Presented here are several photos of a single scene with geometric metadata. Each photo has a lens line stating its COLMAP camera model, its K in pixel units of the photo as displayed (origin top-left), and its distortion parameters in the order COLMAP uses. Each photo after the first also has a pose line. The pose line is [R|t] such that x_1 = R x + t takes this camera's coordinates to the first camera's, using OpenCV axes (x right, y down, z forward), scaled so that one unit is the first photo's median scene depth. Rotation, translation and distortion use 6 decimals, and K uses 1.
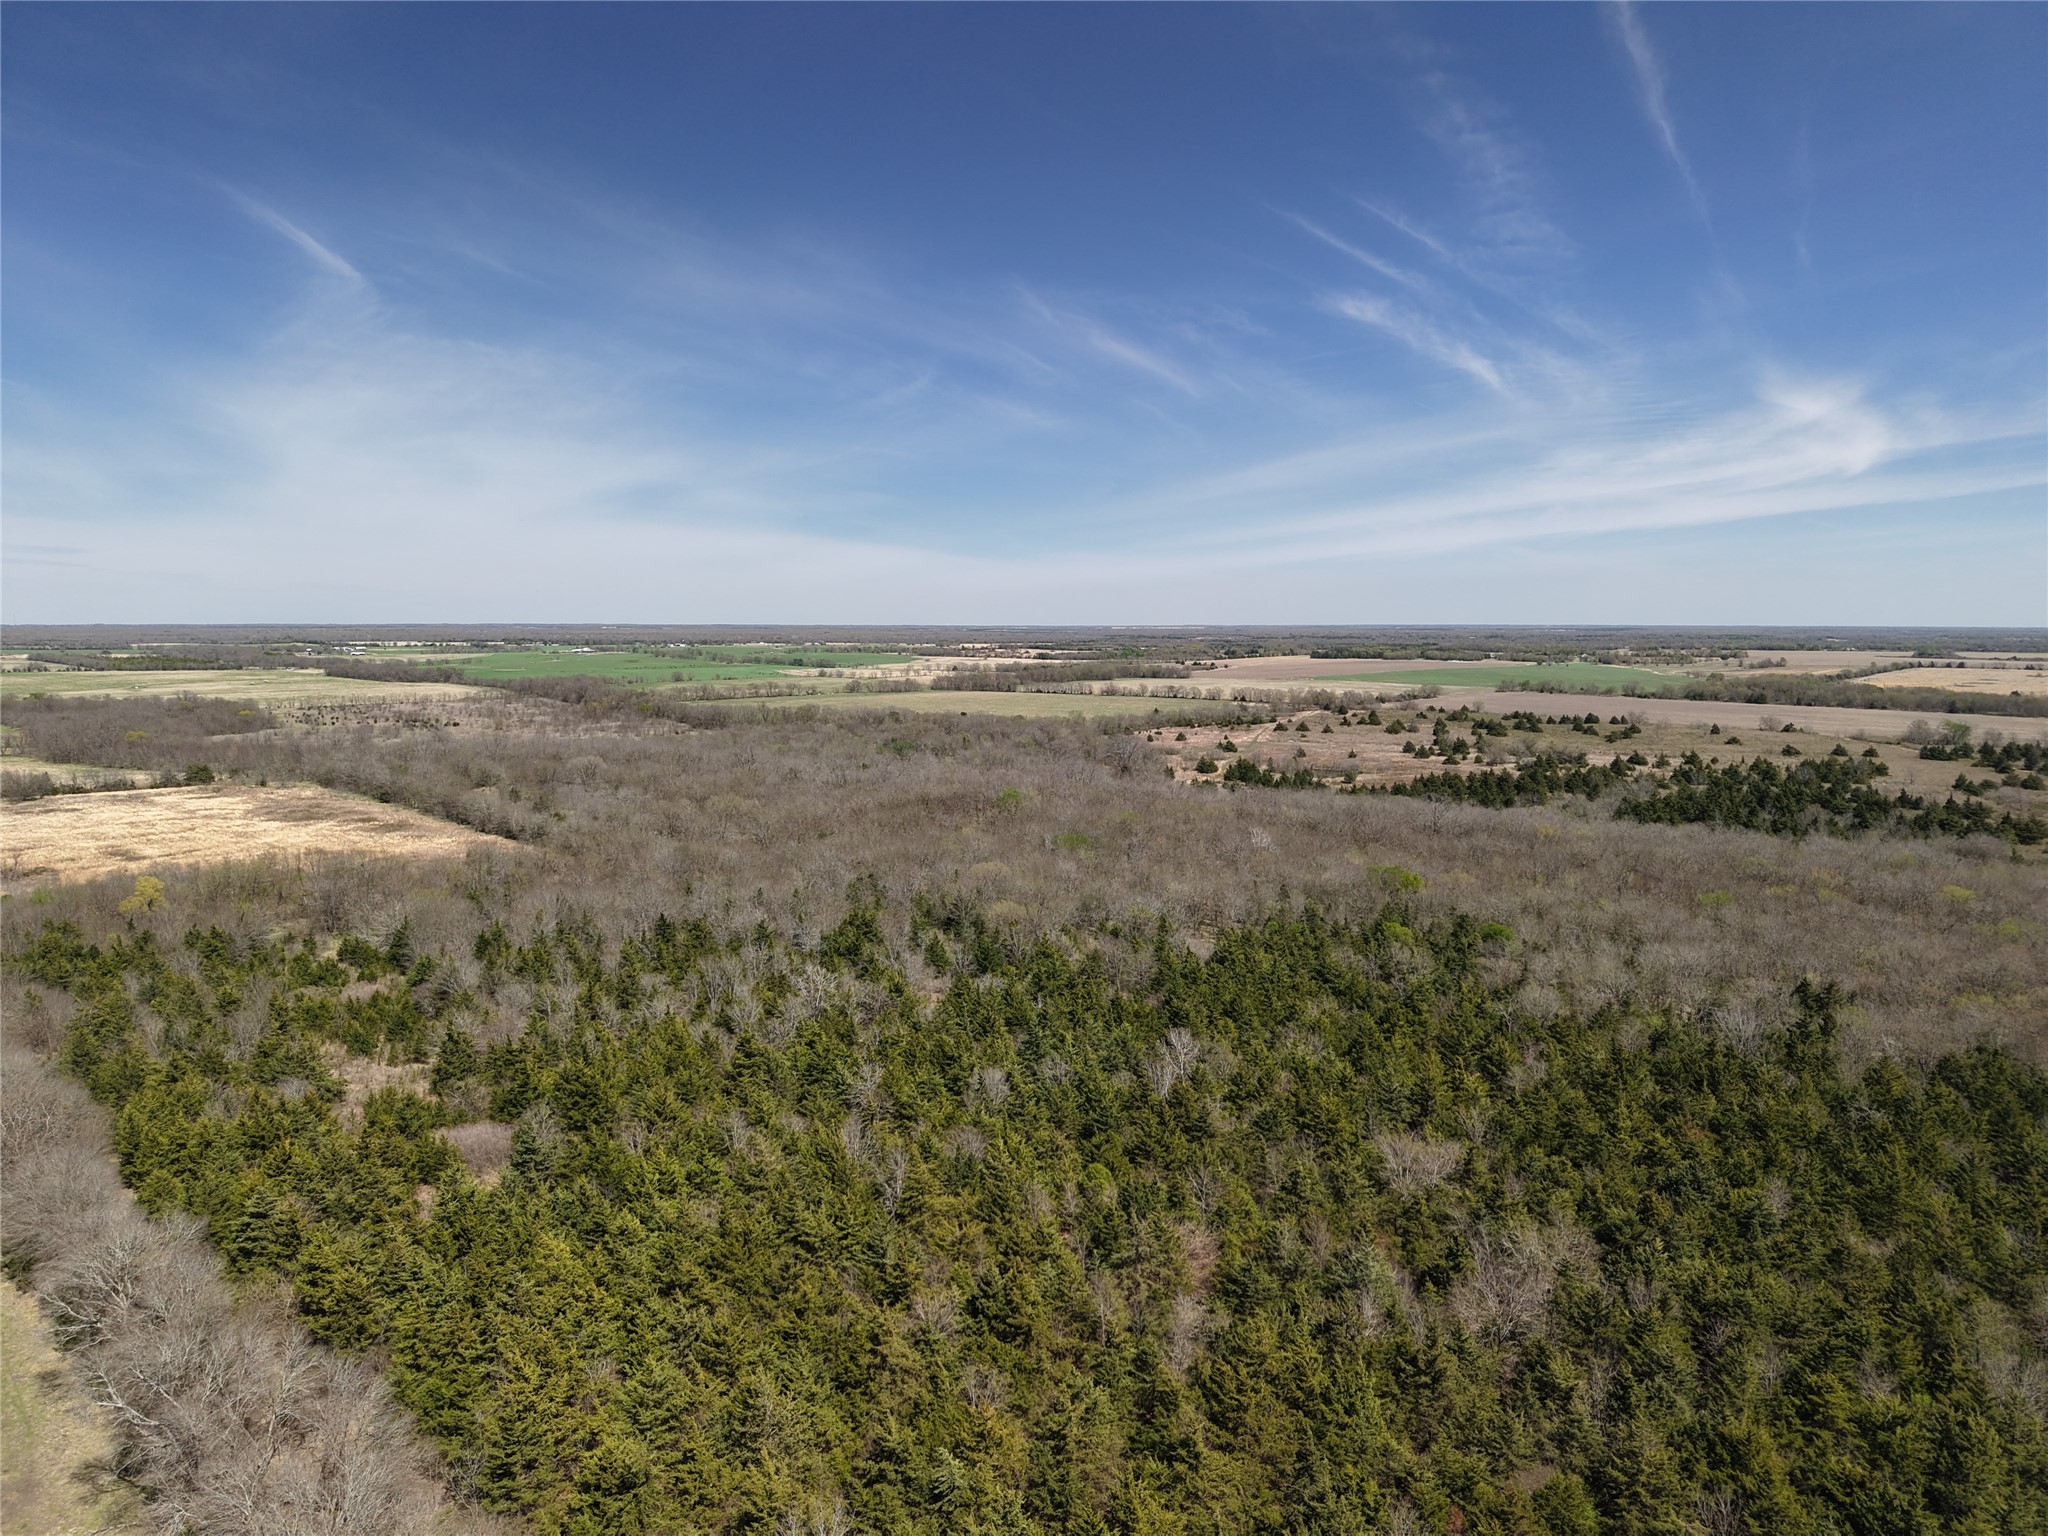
lens RADIAL K [[1370.0, 0, 1024.0], [0, 1370.0, 768.0], [0, 0, 1]] dist [0.008854, -0.002197]
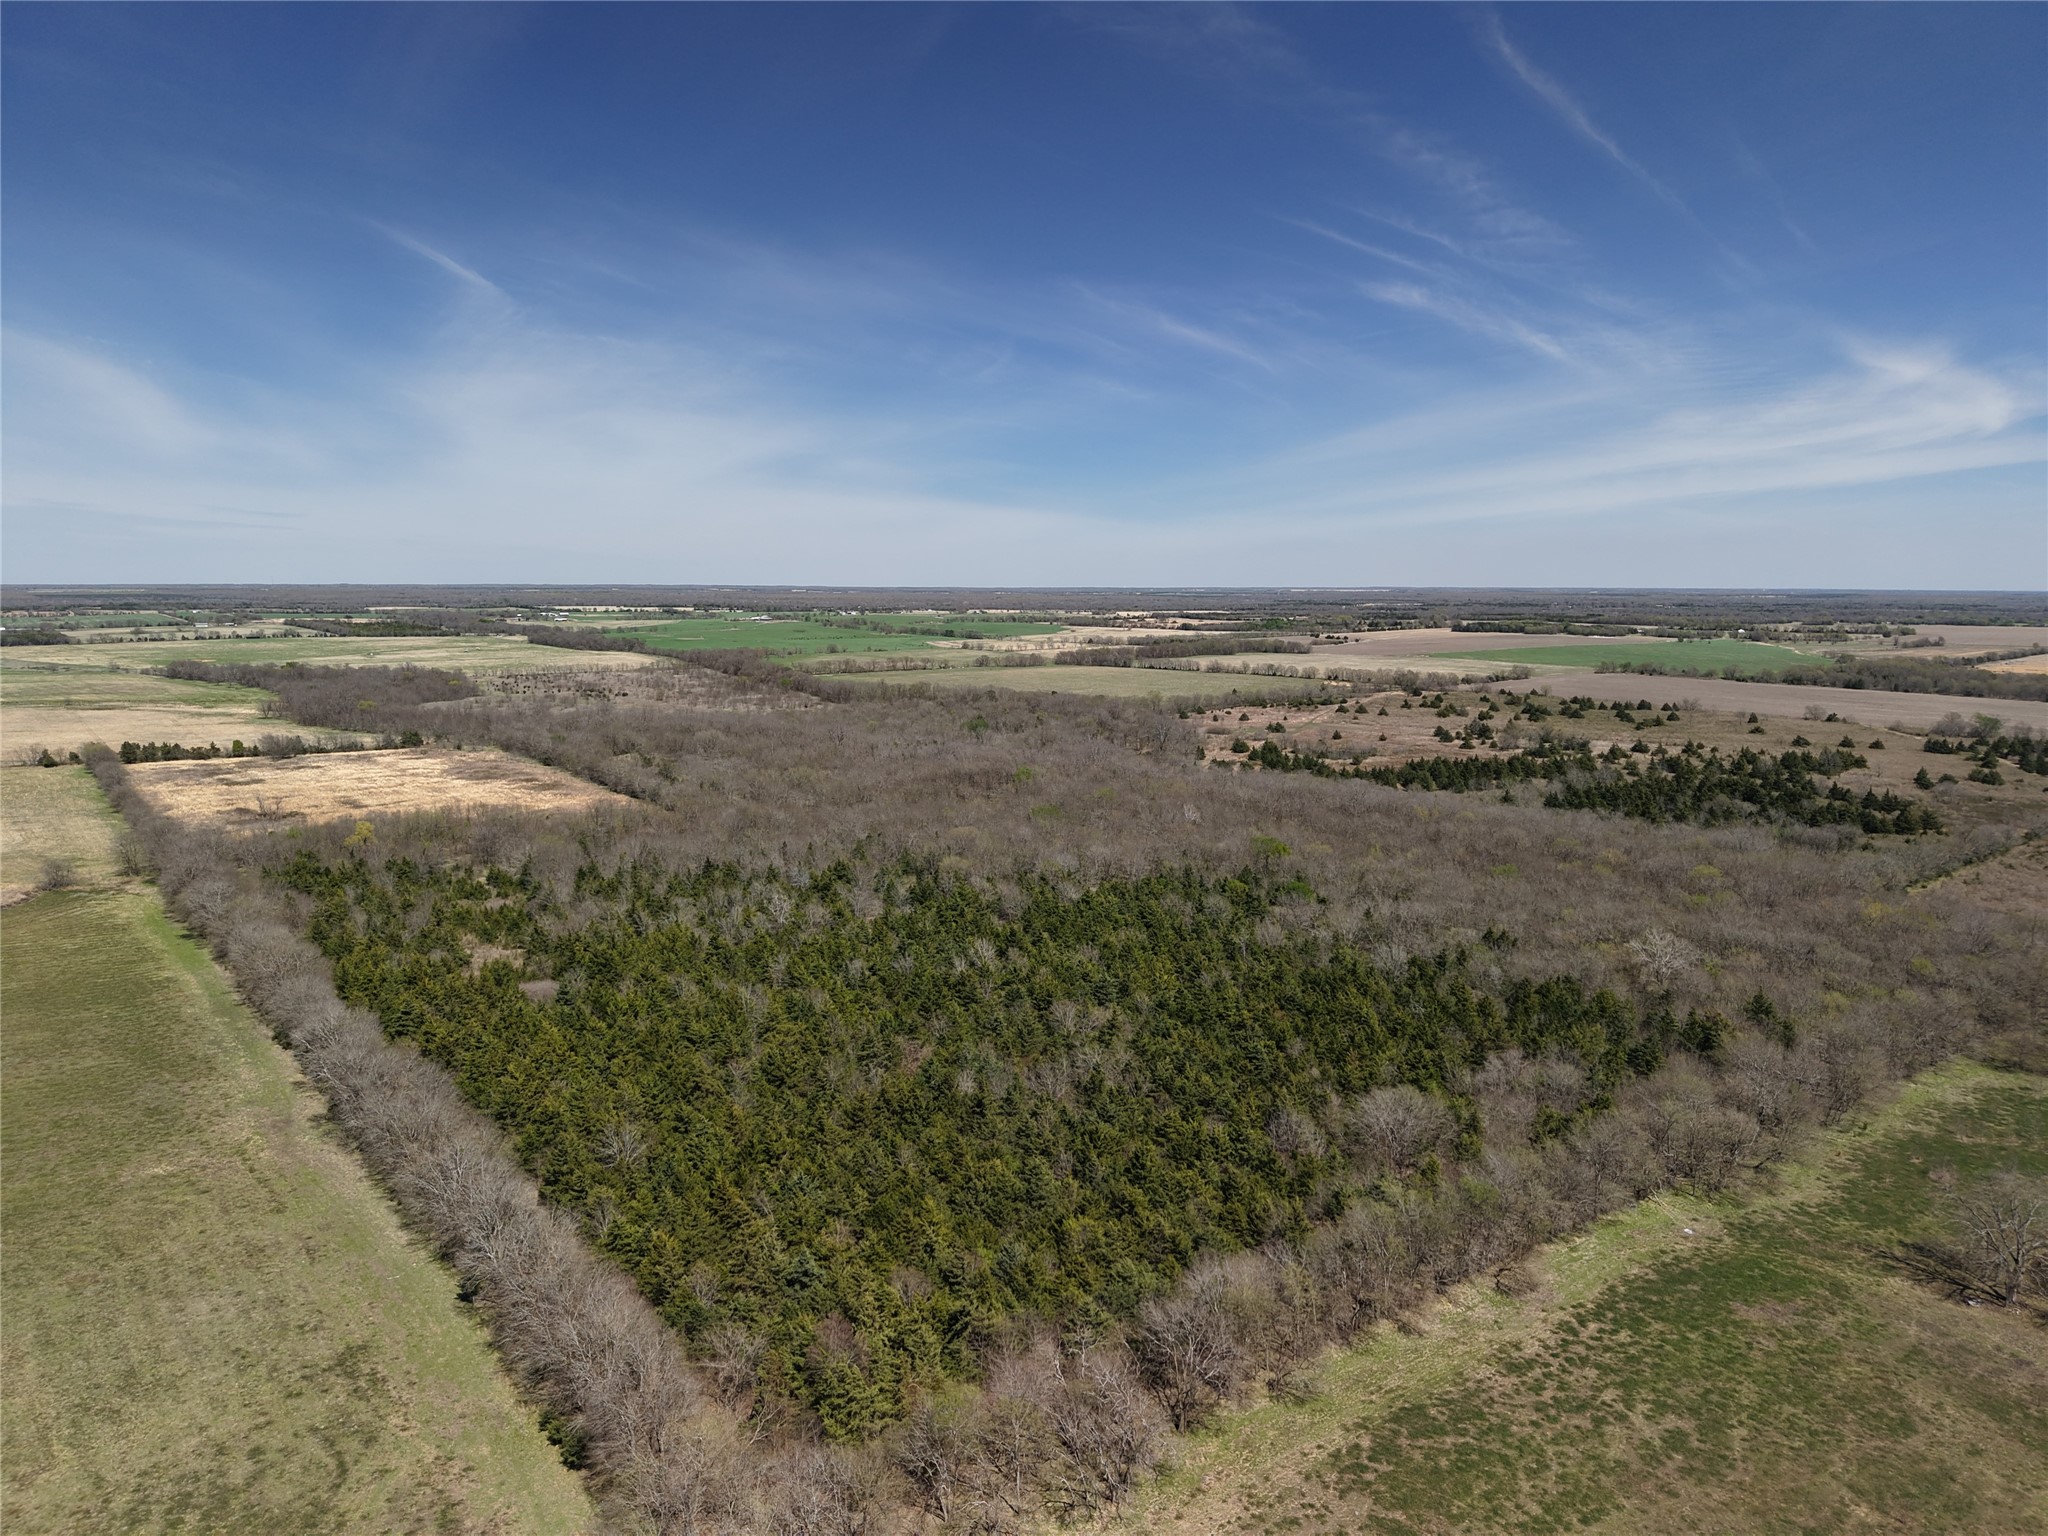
lens RADIAL K [[1377.3, 0, 996.9], [0, 1377.3, 768.0], [0, 0, 1]] dist [0.011103, -0.004416]
pose [[0.988615, 0.019687, -0.149174, 0.104828], [-0.015666, 0.999483, 0.028079, -0.012204], [0.149649, -0.025423, 0.988412, -0.146707]]
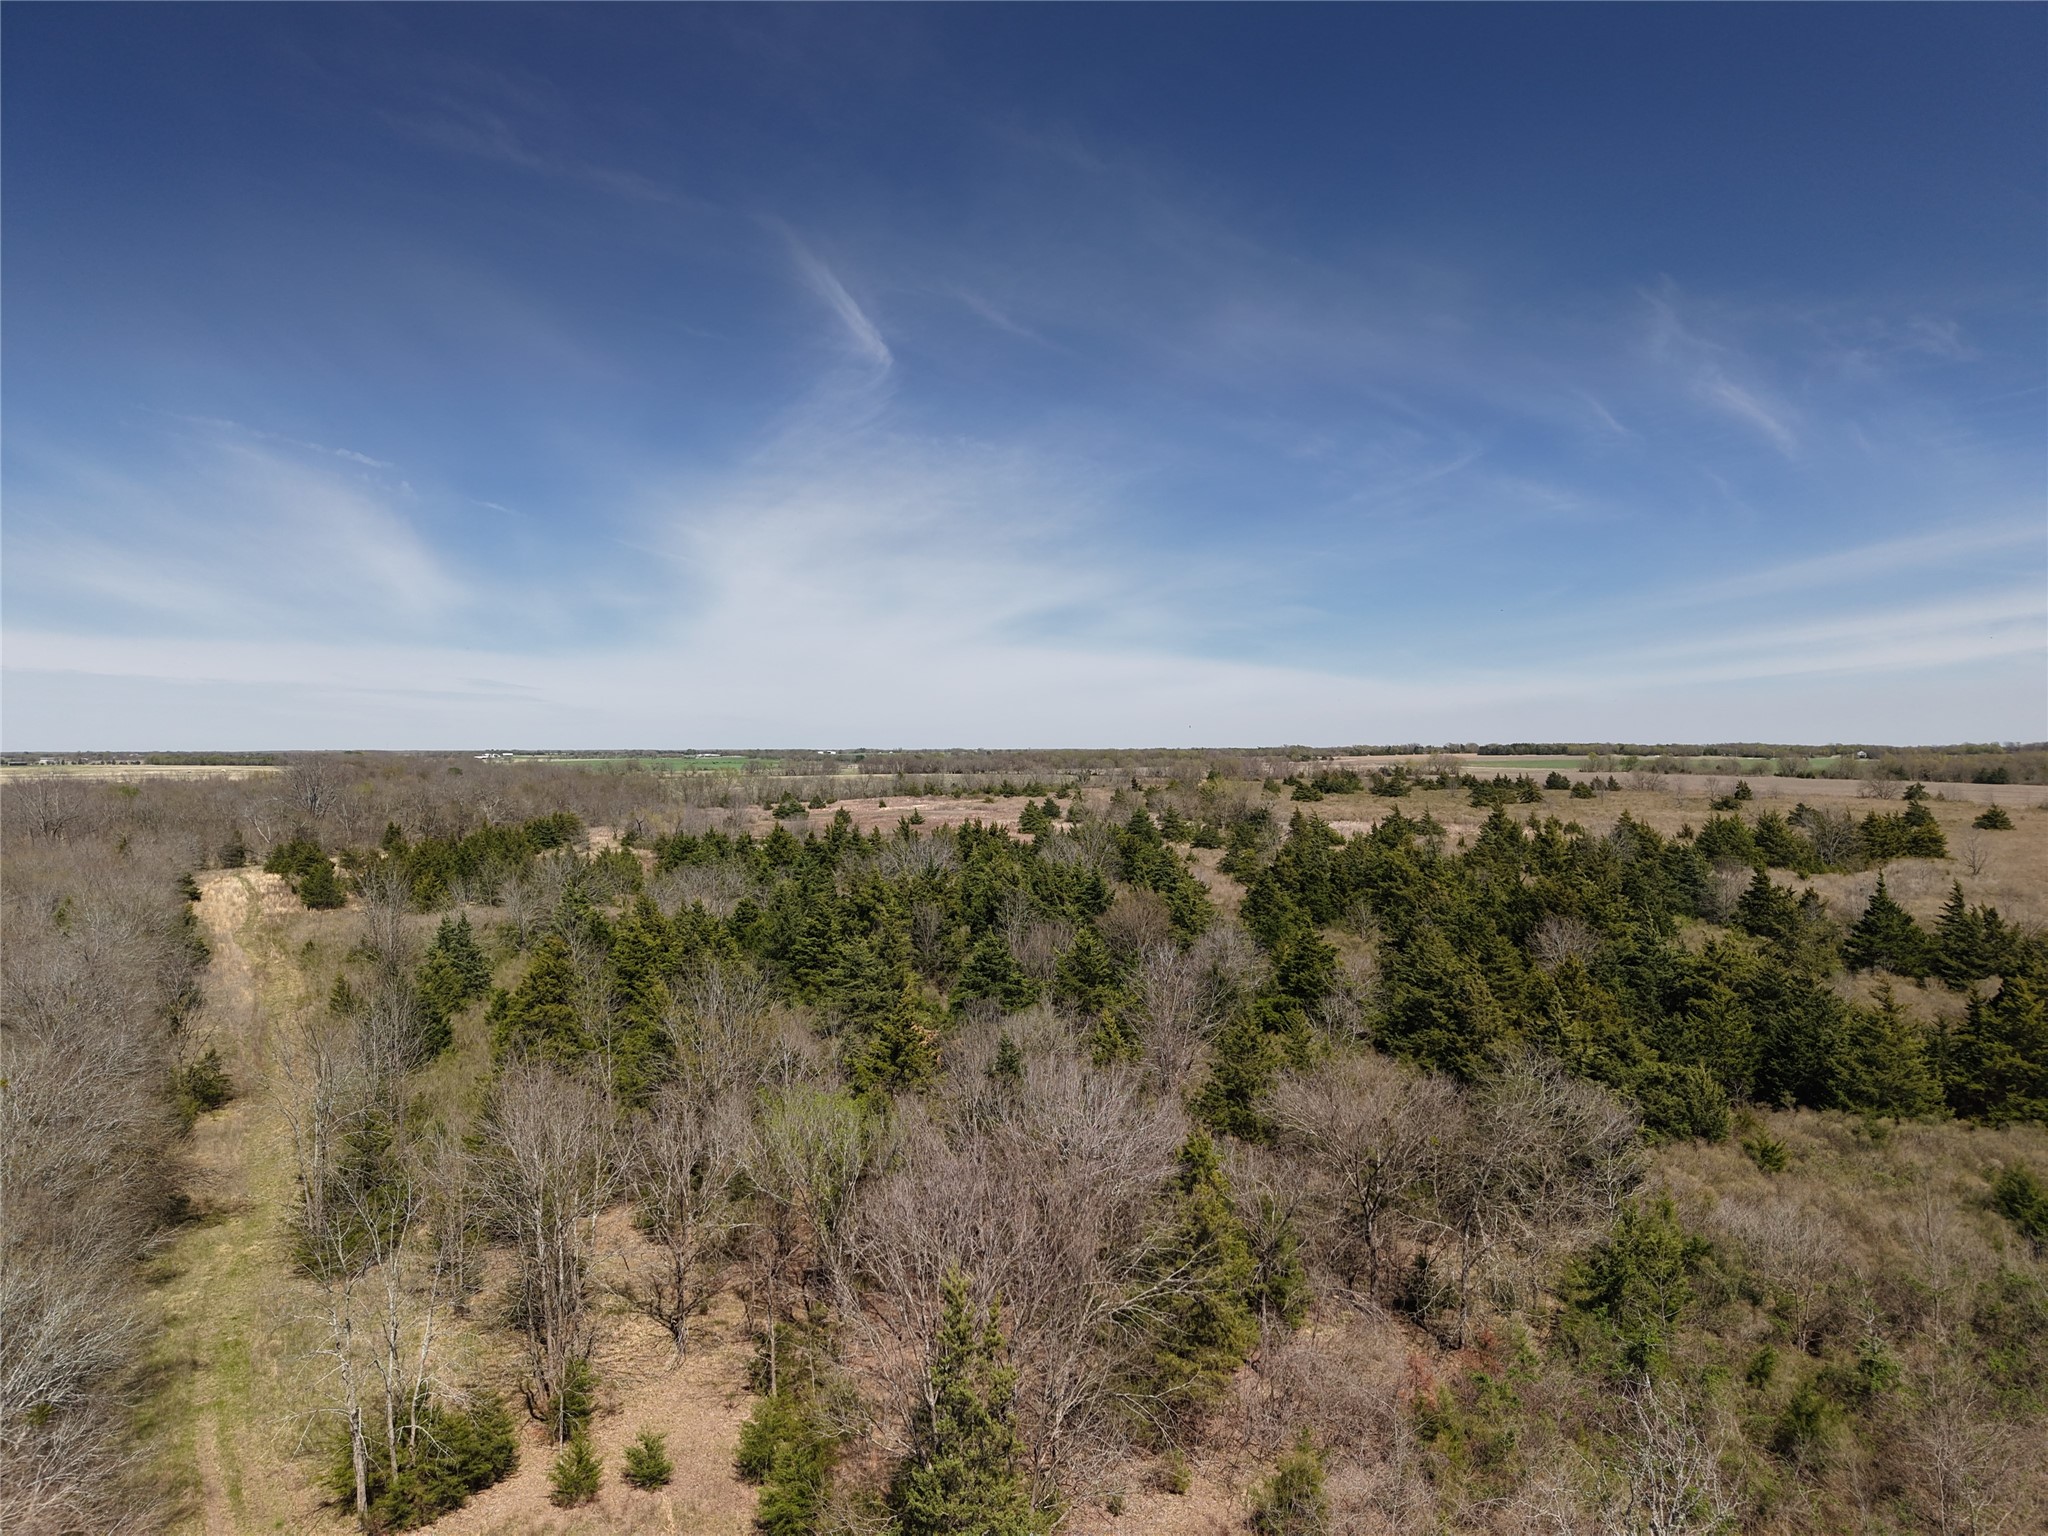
lens RADIAL K [[1370.0, 0, 1024.0], [0, 1370.0, 768.0], [0, 0, 1]] dist [0.008854, -0.002197]
pose [[0.972500, -0.002230, -0.232893, 0.416784], [-0.020406, 0.995293, -0.094737, 0.019037], [0.232008, 0.096884, 0.967877, 0.512187]]
